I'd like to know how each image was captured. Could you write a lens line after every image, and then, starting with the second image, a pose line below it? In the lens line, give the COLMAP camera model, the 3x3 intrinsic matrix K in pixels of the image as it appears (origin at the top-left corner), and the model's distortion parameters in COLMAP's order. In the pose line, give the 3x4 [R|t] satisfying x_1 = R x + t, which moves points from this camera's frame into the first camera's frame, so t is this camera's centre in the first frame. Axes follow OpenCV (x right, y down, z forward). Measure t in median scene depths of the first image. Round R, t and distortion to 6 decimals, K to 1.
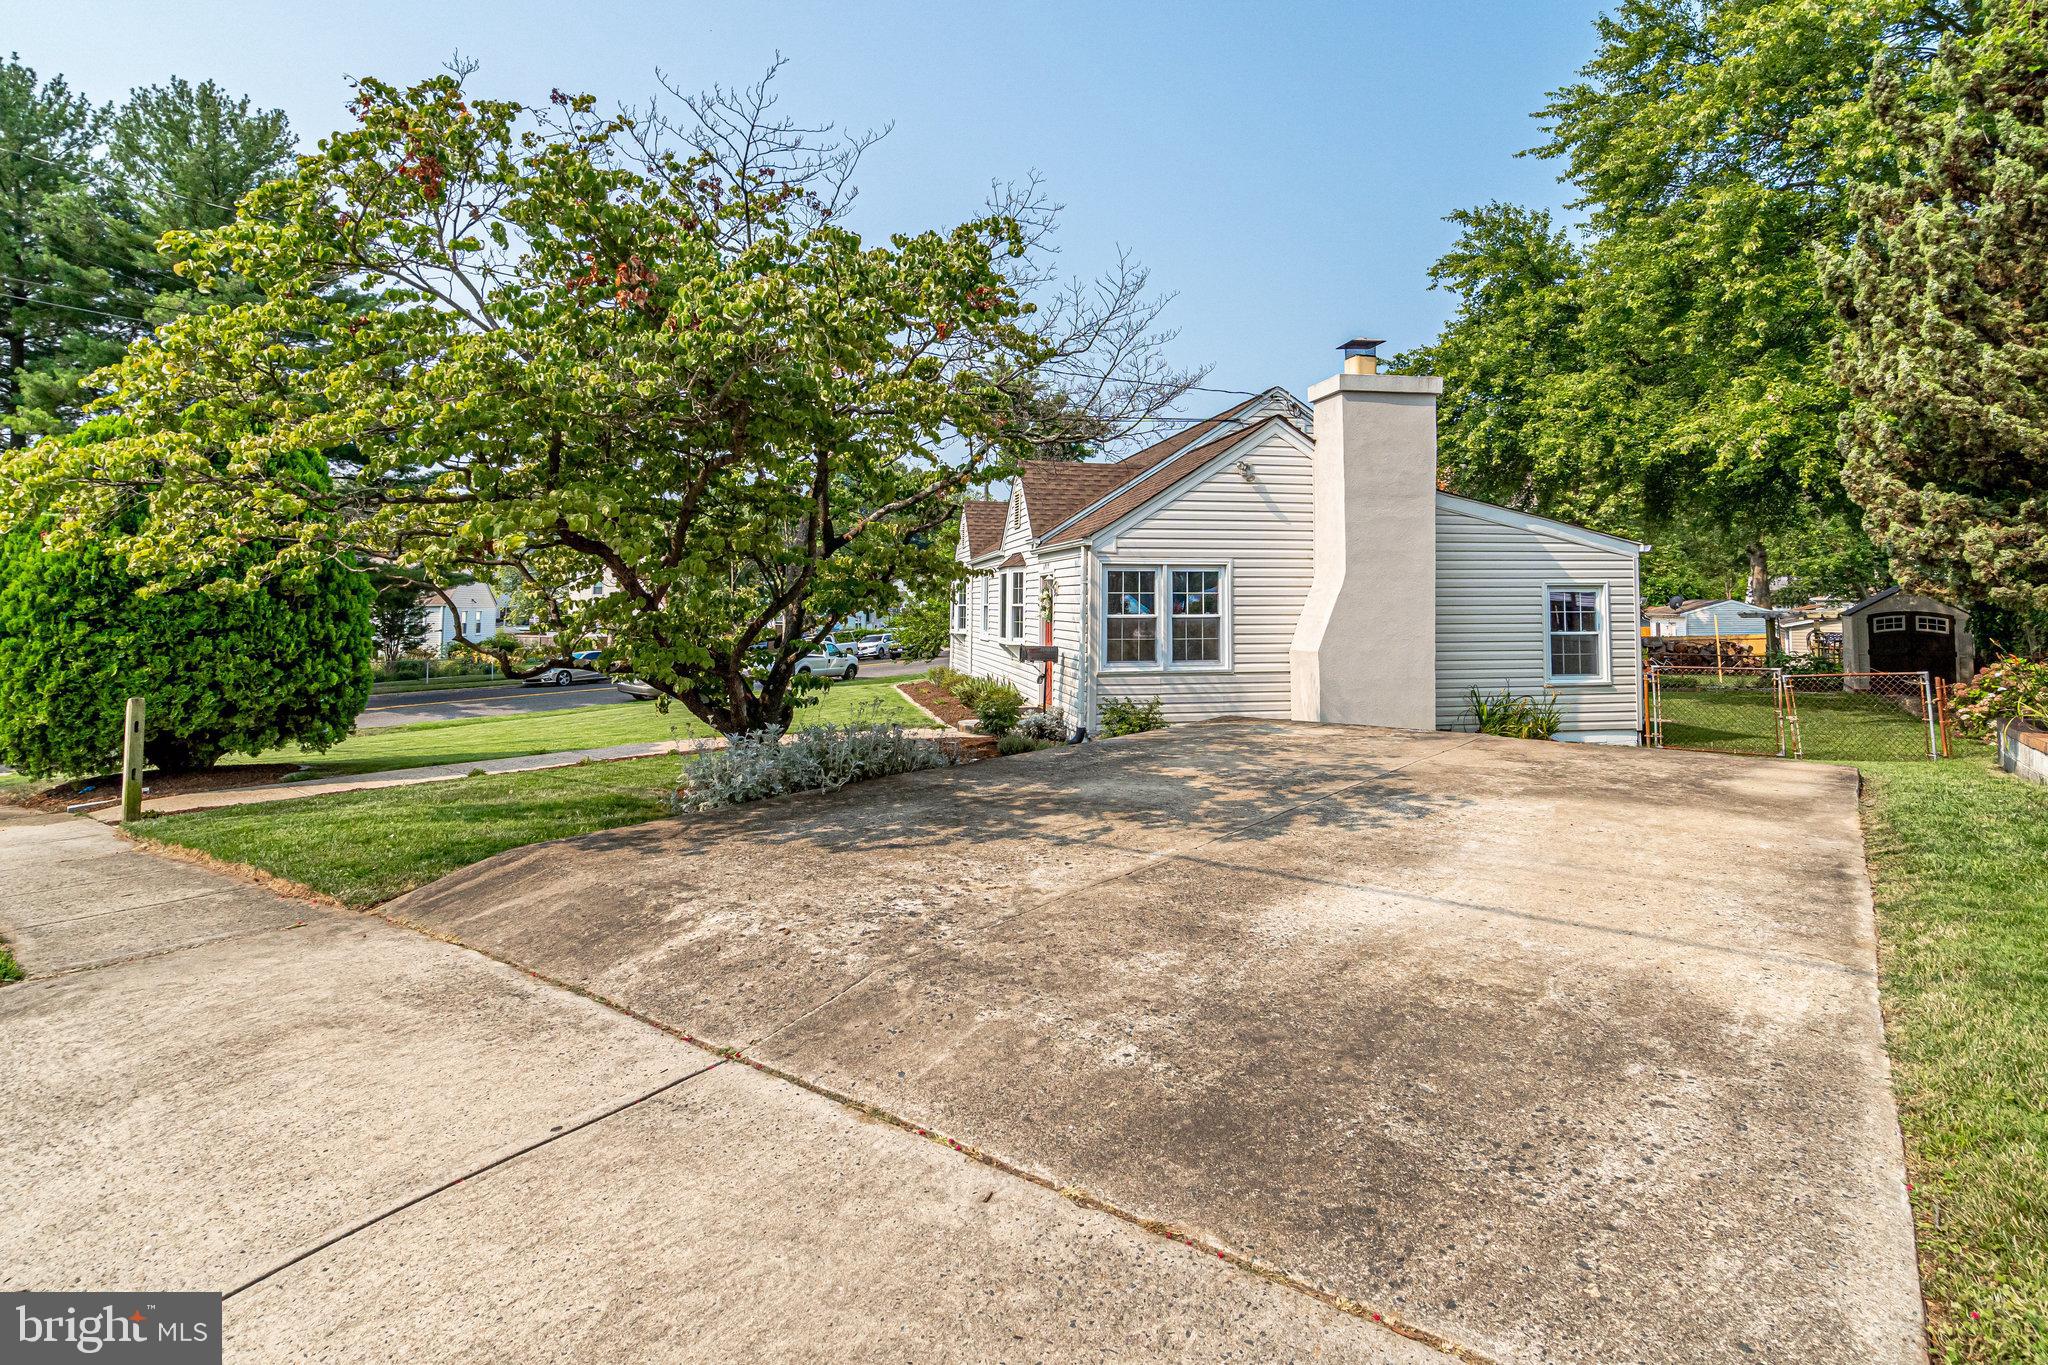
lens RADIAL K [[955.5, 0, 1020.0], [0, 955.5, 692.0], [0, 0, 1]] dist [0.002761, 0.000920]
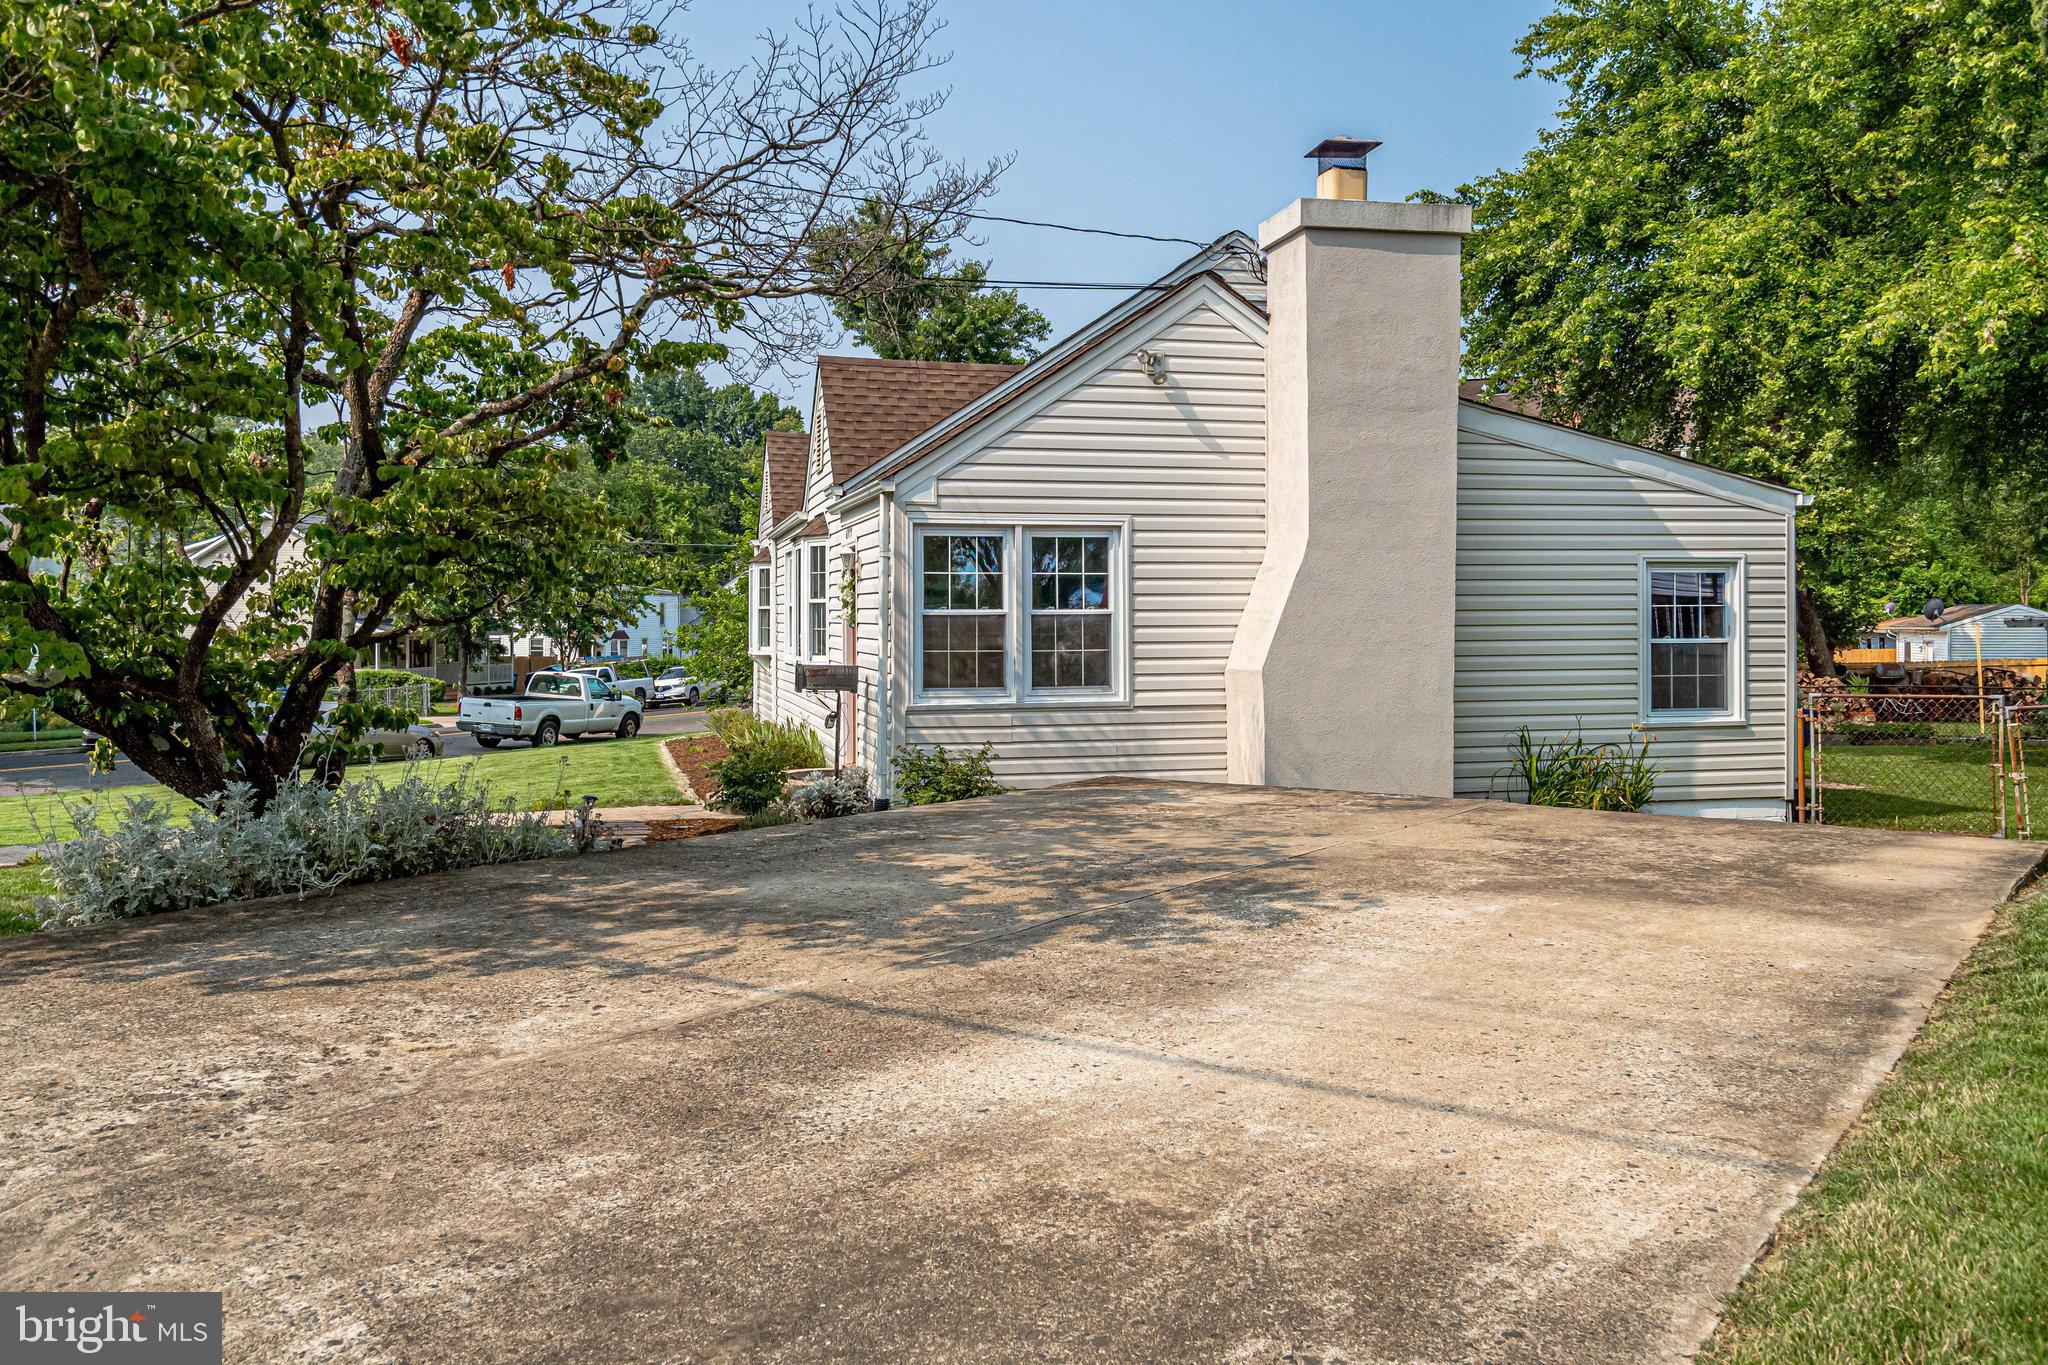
lens RADIAL K [[1519.4, 0, 1023.8], [0, 1519.4, 857.9], [0, 0, 1]] dist [0.010330, -0.005586]
pose [[0.999037, -0.006124, 0.043453, 0.111907], [0.003408, 0.998052, 0.062291, 0.015031], [-0.043749, -0.062083, 0.997112, 0.039308]]
